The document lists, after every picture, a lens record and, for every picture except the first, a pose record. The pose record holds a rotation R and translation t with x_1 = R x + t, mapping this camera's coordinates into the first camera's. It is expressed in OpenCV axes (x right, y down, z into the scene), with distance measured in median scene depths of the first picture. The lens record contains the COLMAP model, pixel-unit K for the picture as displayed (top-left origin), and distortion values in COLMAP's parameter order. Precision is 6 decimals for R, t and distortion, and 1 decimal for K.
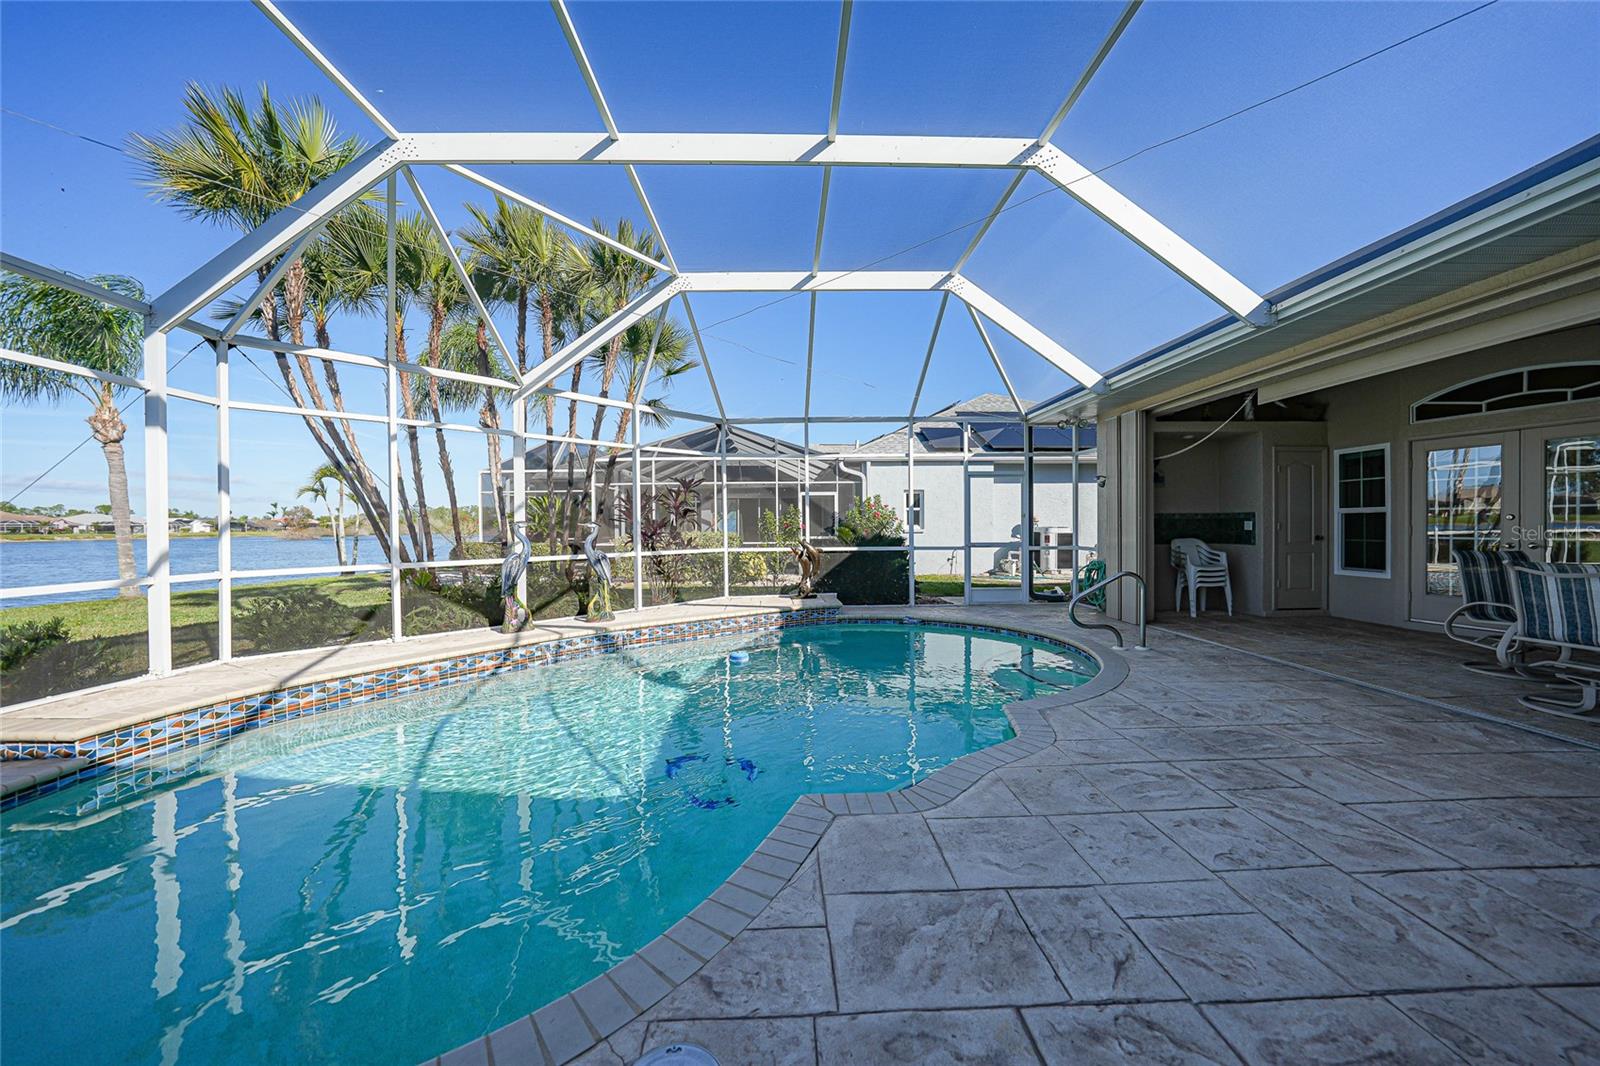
lens RADIAL K [[554.1, 0, 805.0], [0, 554.1, 535.4], [0, 0, 1]] dist [-0.026887, 0.007291]
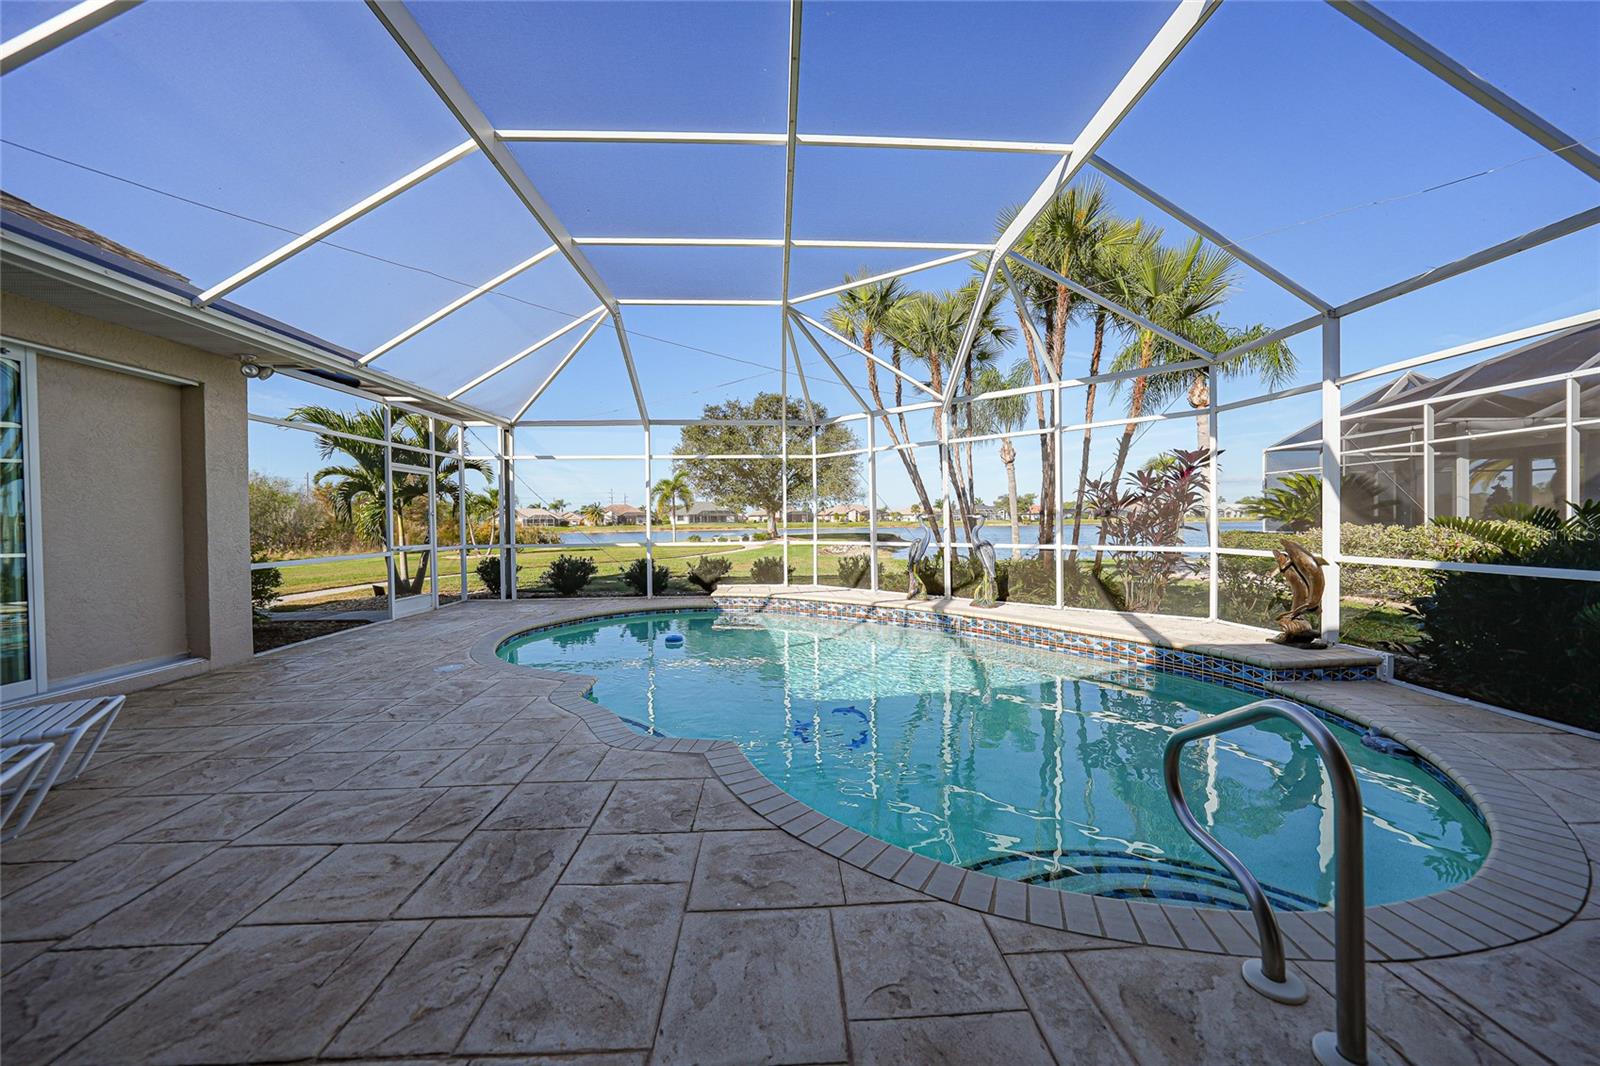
lens RADIAL K [[563.5, 0, 808.7], [0, 563.5, 533.5], [0, 0, 1]] dist [-0.022654, 0.006691]
pose [[0.015133, 0.030286, -0.999427, 0.703277], [-0.003479, 0.999537, 0.030237, -0.017600], [0.999879, 0.003020, 0.015231, 0.649168]]
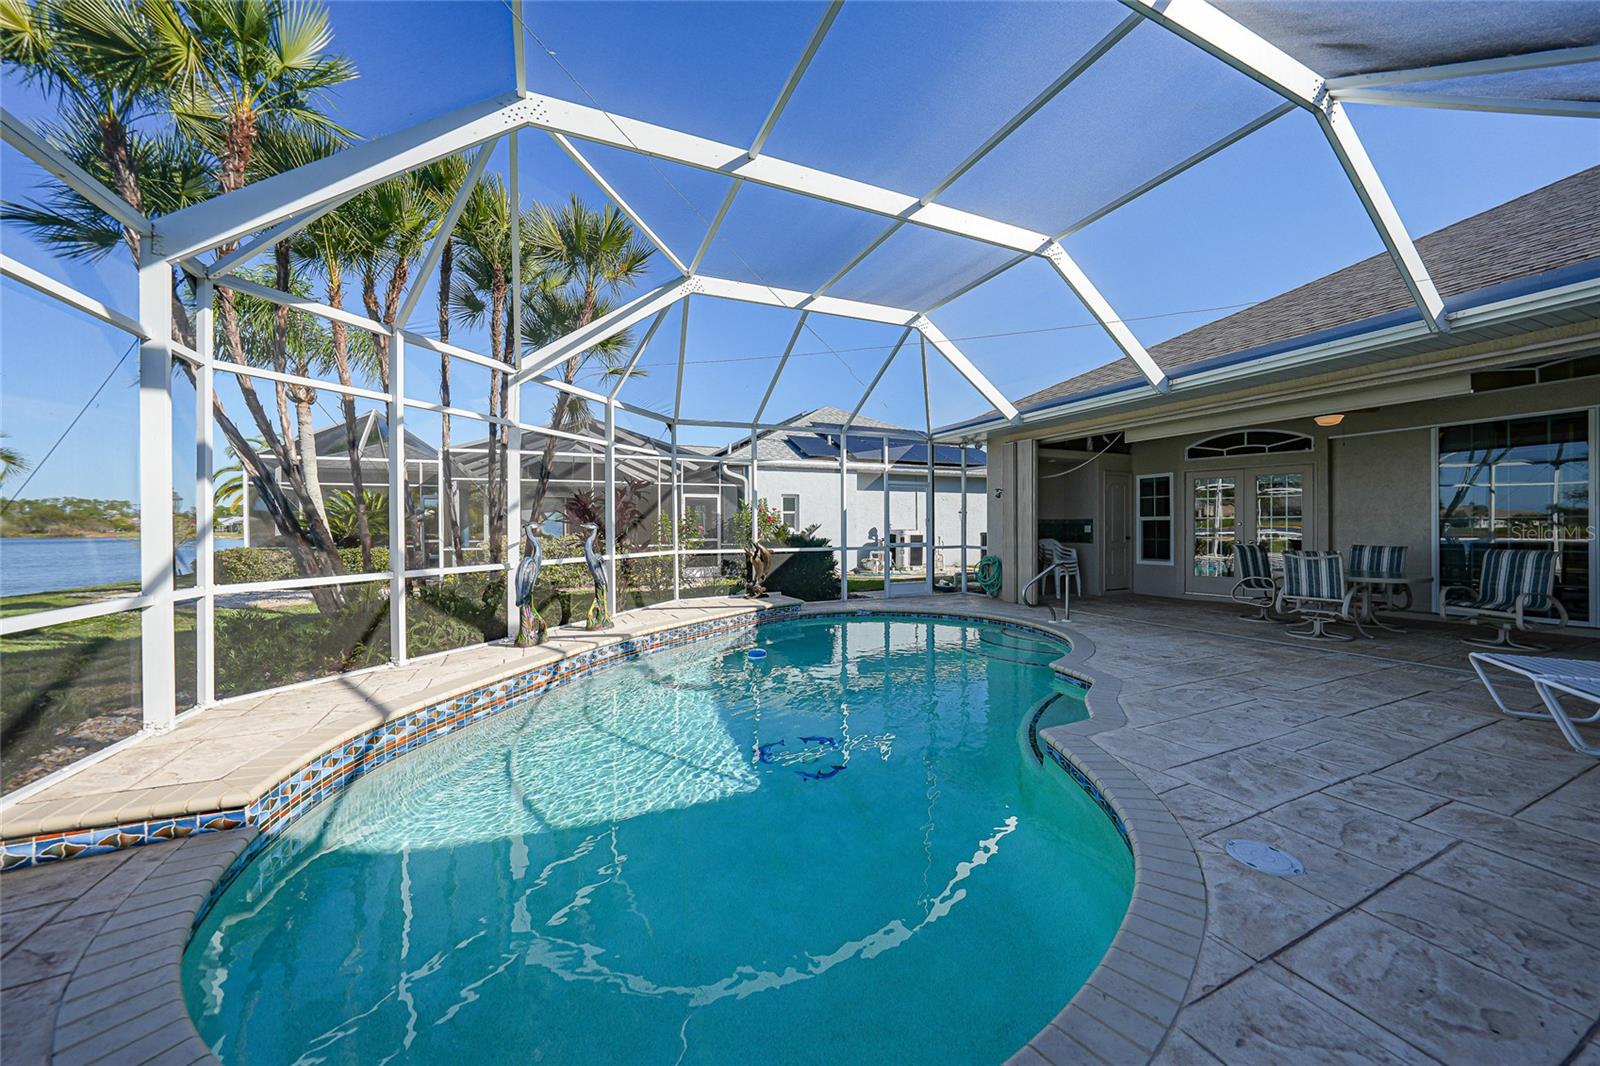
lens RADIAL K [[563.5, 0, 808.7], [0, 563.5, 533.5], [0, 0, 1]] dist [-0.022654, 0.006691]
pose [[0.923773, -0.000362, 0.382941, -0.409000], [0.003479, 0.999966, -0.007448, 0.001688], [-0.382926, 0.008213, 0.923743, -0.015900]]
